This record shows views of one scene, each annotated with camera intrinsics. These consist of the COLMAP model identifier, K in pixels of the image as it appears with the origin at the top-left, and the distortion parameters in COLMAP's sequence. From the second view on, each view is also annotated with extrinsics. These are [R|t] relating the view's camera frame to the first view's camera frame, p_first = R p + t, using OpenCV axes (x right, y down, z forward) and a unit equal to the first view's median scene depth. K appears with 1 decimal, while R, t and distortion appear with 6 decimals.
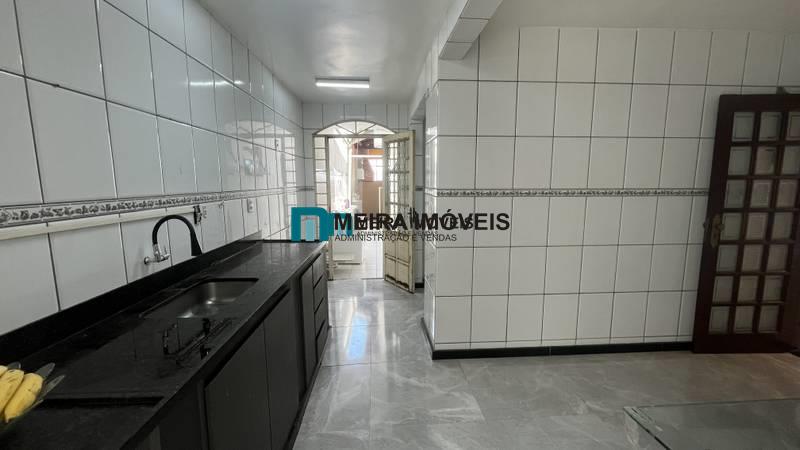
lens RADIAL K [[322.3, 0, 397.3], [0, 322.3, 224.8], [0, 0, 1]] dist [-0.008065, 0.001551]
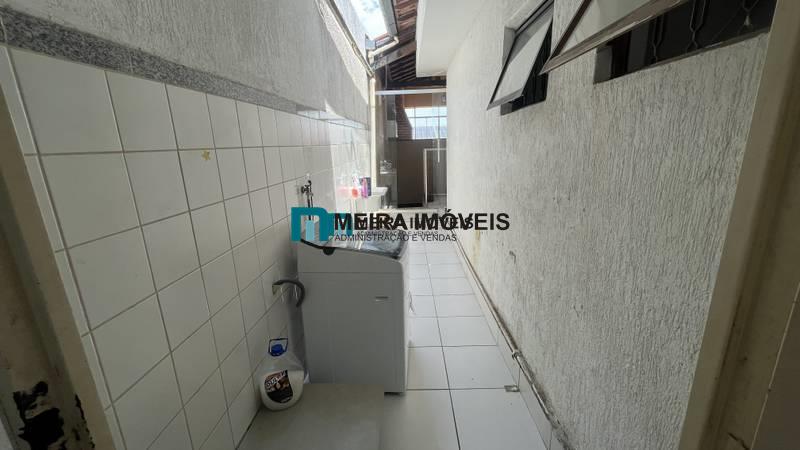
lens RADIAL K [[322.3, 0, 401.2], [0, 322.3, 225.9], [0, 0, 1]] dist [-0.008065, 0.001551]
pose [[0.996095, -0.005605, -0.088111, -0.051456], [0.015872, 0.993092, 0.116262, -0.051058], [0.086851, -0.117207, 0.989303, 0.434394]]
